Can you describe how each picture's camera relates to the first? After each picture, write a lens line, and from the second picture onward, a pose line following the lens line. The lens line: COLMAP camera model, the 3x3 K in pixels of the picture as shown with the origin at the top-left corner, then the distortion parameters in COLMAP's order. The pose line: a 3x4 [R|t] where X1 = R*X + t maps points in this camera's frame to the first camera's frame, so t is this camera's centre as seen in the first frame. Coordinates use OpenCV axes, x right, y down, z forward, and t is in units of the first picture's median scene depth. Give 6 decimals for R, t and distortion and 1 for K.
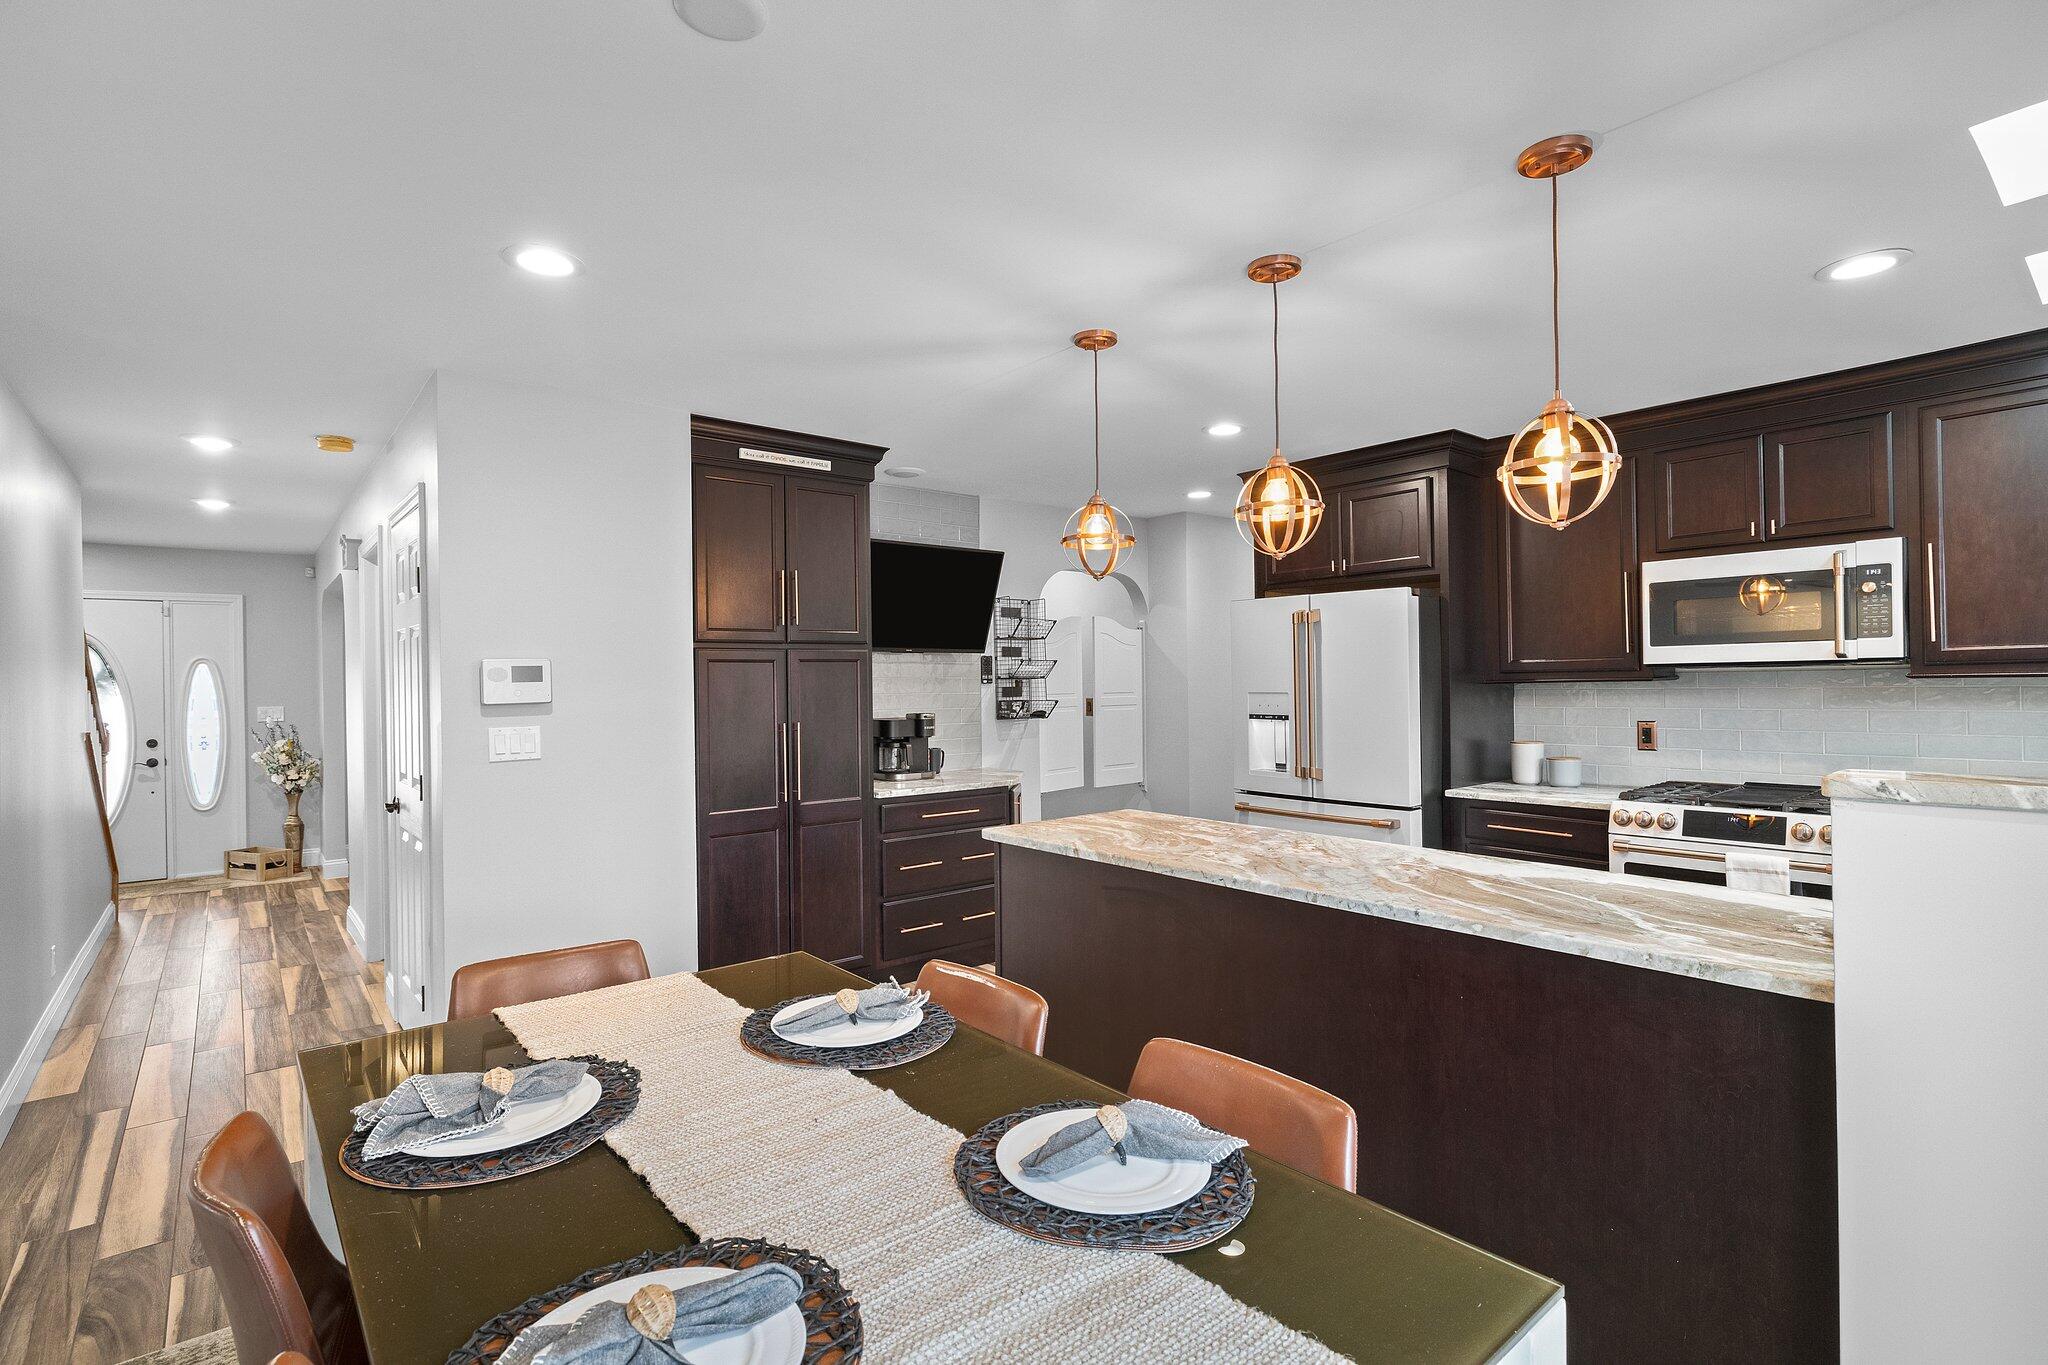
lens RADIAL K [[964.5, 0, 1019.8], [0, 964.5, 674.3], [0, 0, 1]] dist [-0.007638, 0.001772]
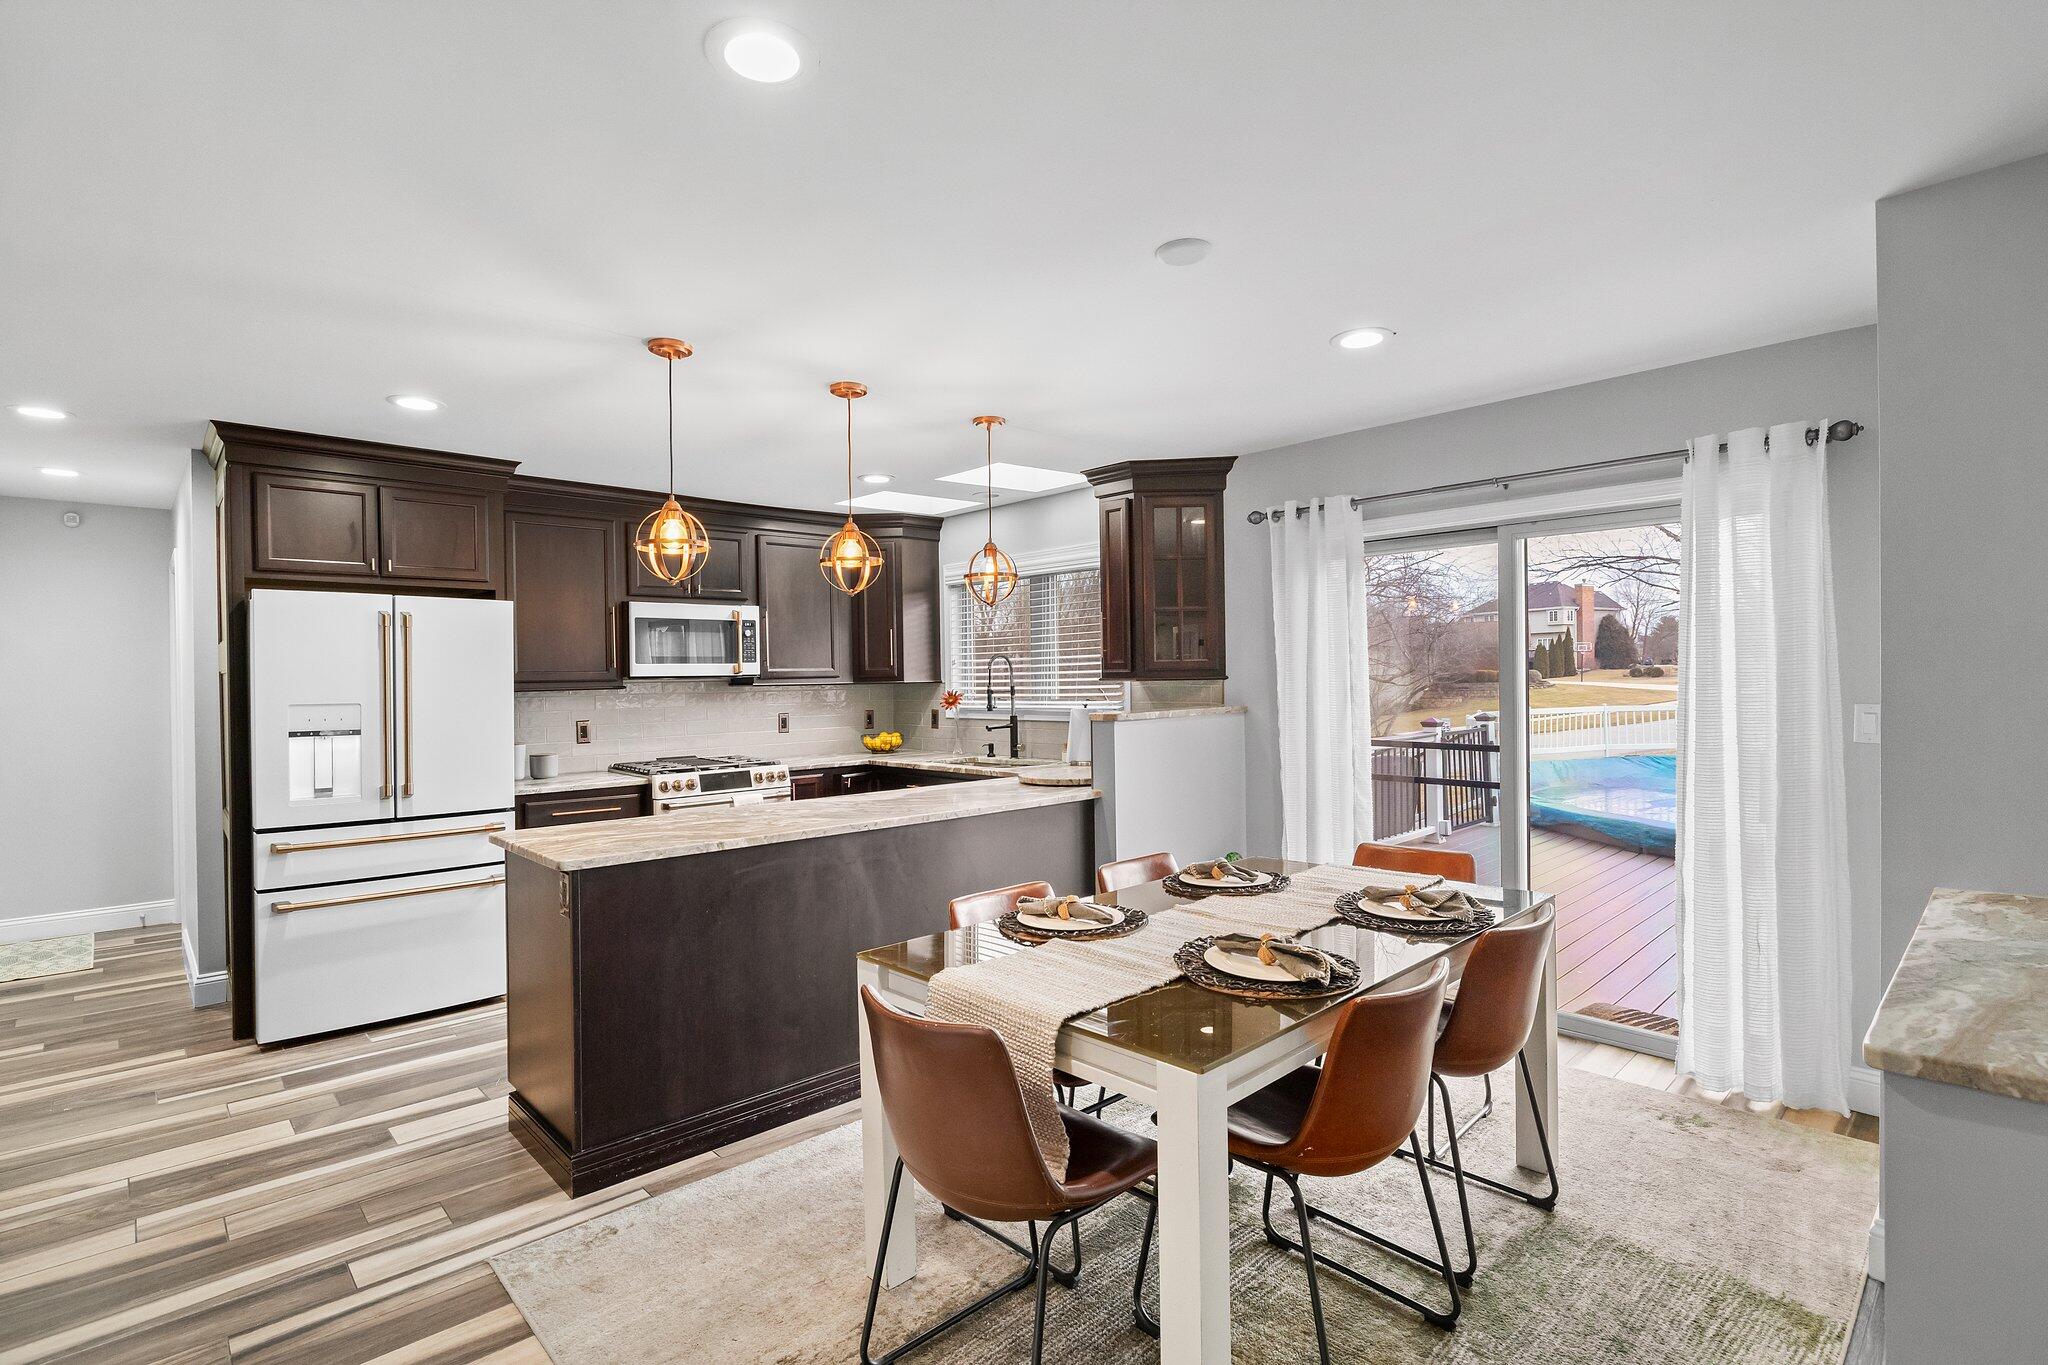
lens RADIAL K [[964.5, 0, 1013.8], [0, 964.5, 683.0], [0, 0, 1]] dist [-0.007638, 0.001772]
pose [[-0.062988, 0.009344, 0.997971, -0.800990], [0.007743, 0.999931, -0.008874, 0.015962], [-0.997984, 0.007168, -0.063056, 0.587042]]
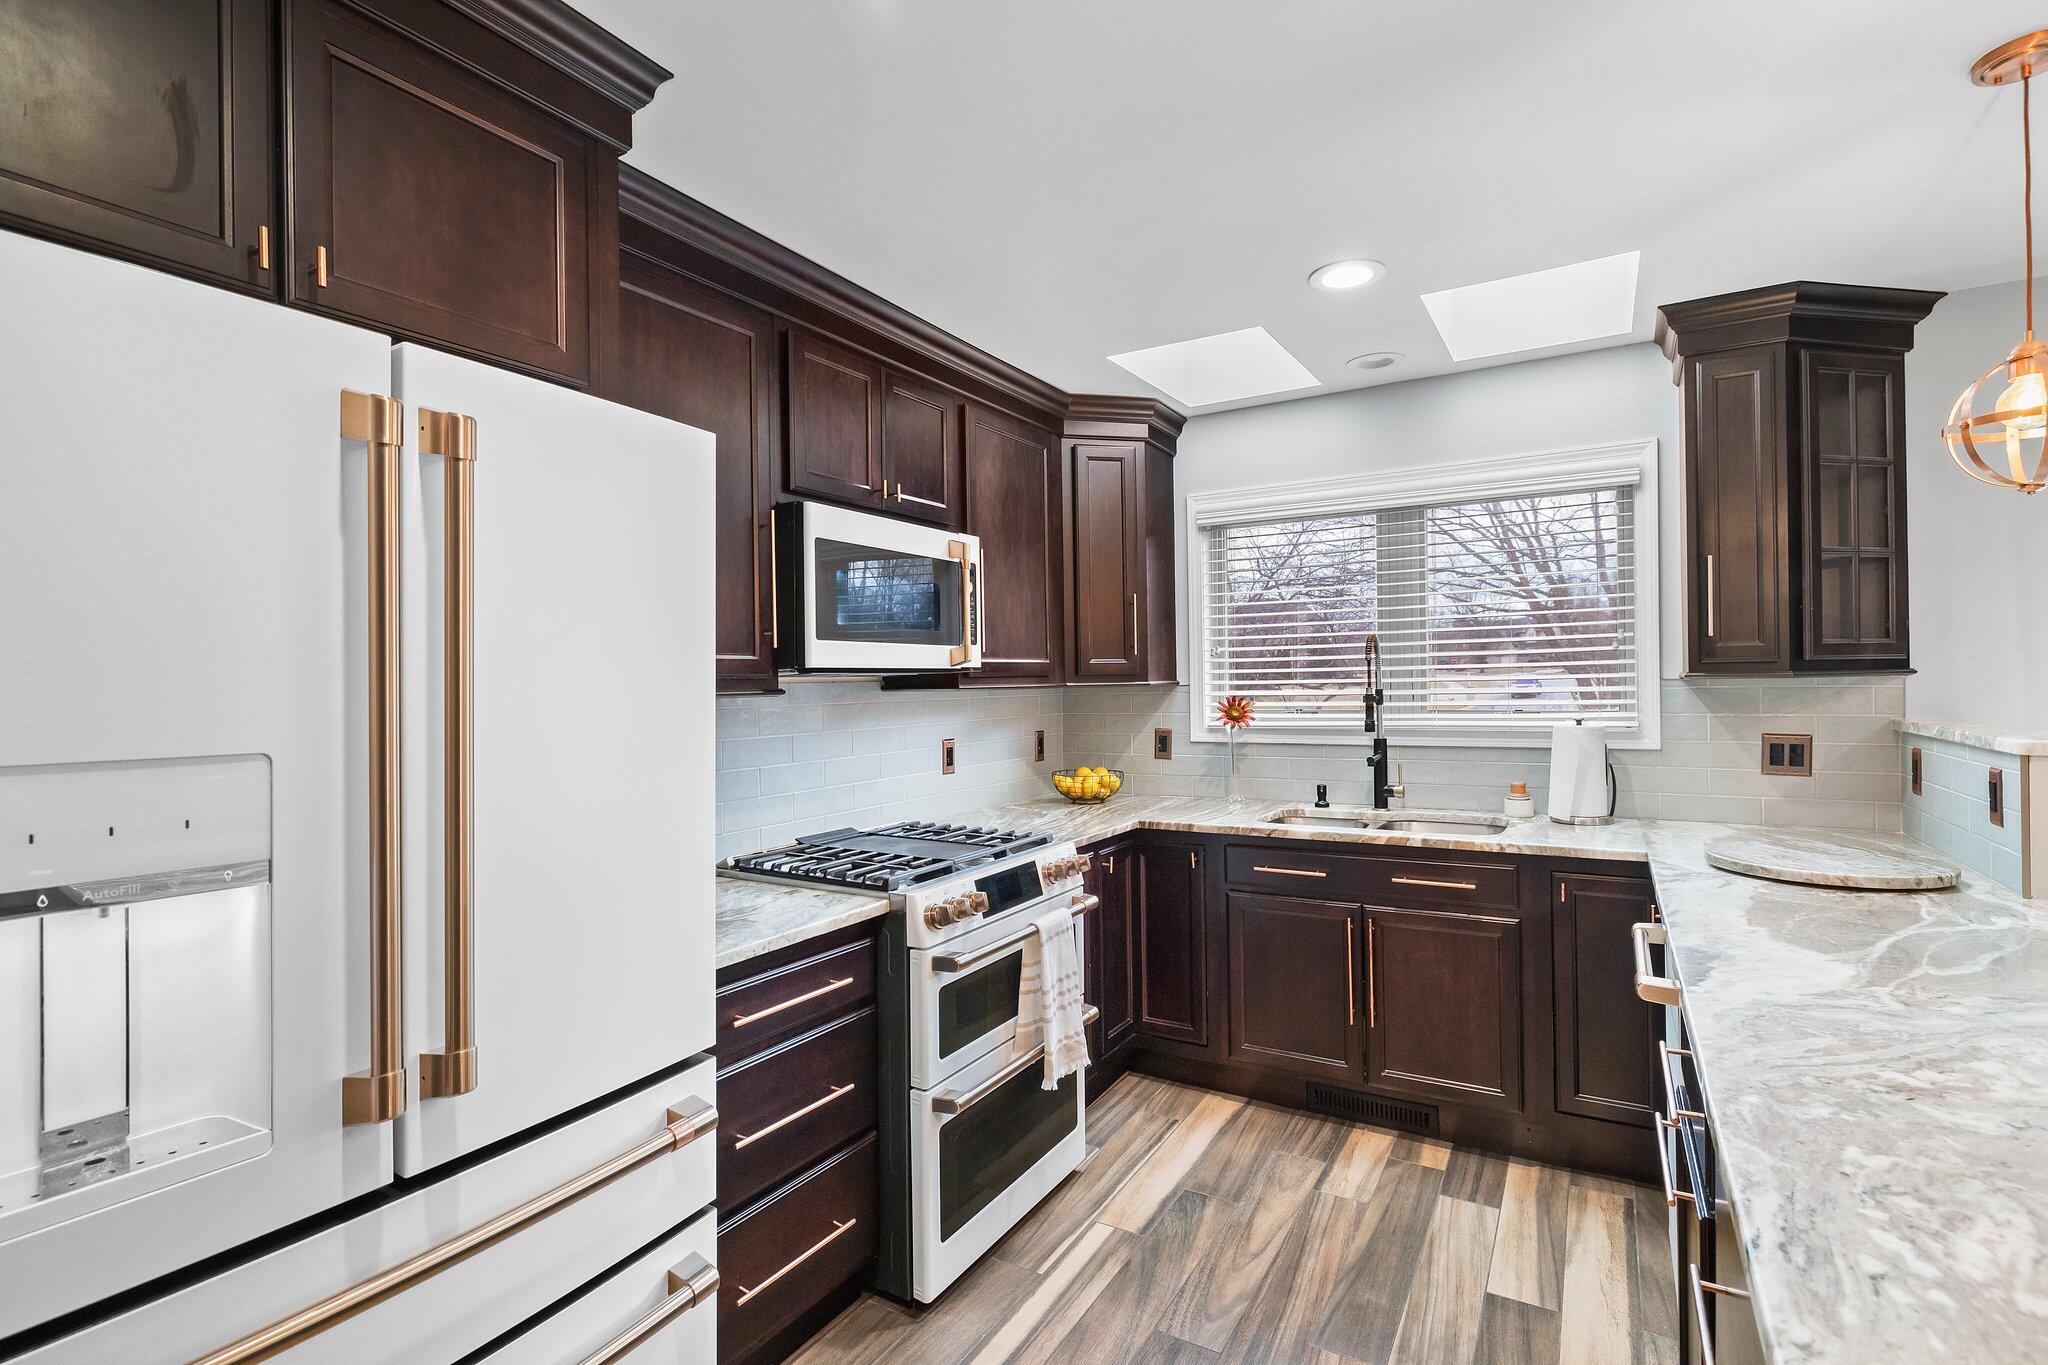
lens RADIAL K [[964.5, 0, 1014.0], [0, 964.5, 683.3], [0, 0, 1]] dist [-0.007638, 0.001772]
pose [[-0.329387, 0.018325, 0.944017, 0.029014], [0.012716, 0.999807, -0.014971, 0.011059], [-0.944110, 0.007073, -0.329556, 1.160562]]
